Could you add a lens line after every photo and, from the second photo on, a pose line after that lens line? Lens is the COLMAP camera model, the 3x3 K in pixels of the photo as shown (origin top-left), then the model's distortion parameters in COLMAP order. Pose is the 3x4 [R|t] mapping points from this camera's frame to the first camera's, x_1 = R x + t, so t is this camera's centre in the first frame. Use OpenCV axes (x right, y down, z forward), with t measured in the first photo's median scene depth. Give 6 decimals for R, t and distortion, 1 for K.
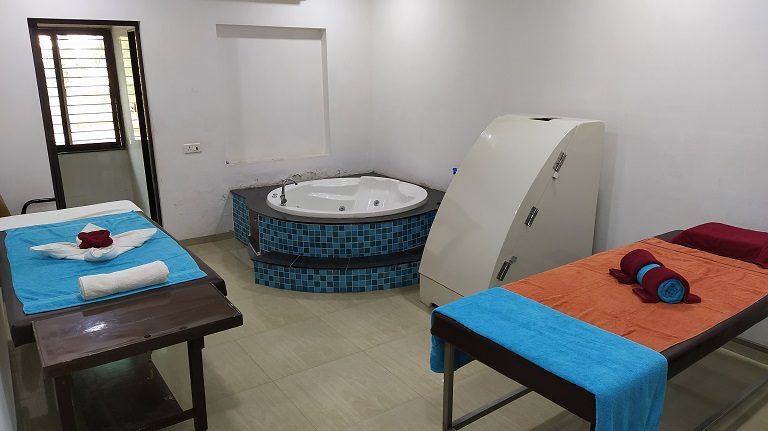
lens RADIAL K [[575.0, 0, 382.9], [0, 575.0, 218.3], [0, 0, 1]] dist [0.069570, -0.025179]
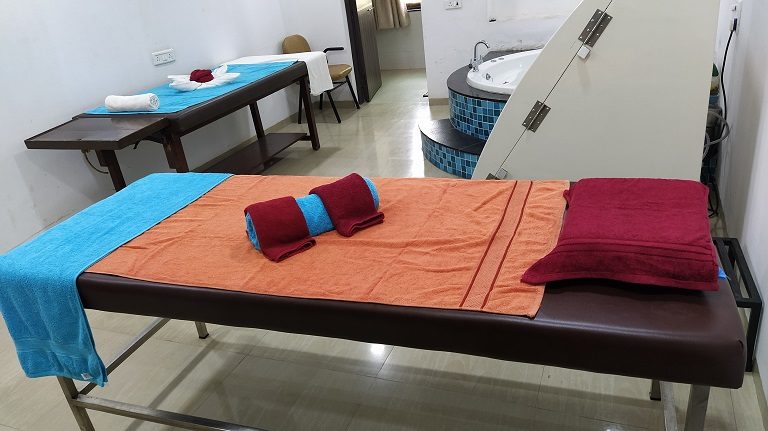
lens RADIAL K [[575.0, 0, 383.4], [0, 575.0, 214.0], [0, 0, 1]] dist [0.069570, -0.025179]
pose [[0.551438, 0.290042, -0.782171, 0.566098], [-0.108985, 0.954624, 0.277155, -0.048210], [0.827066, -0.067589, 0.558026, 0.395640]]
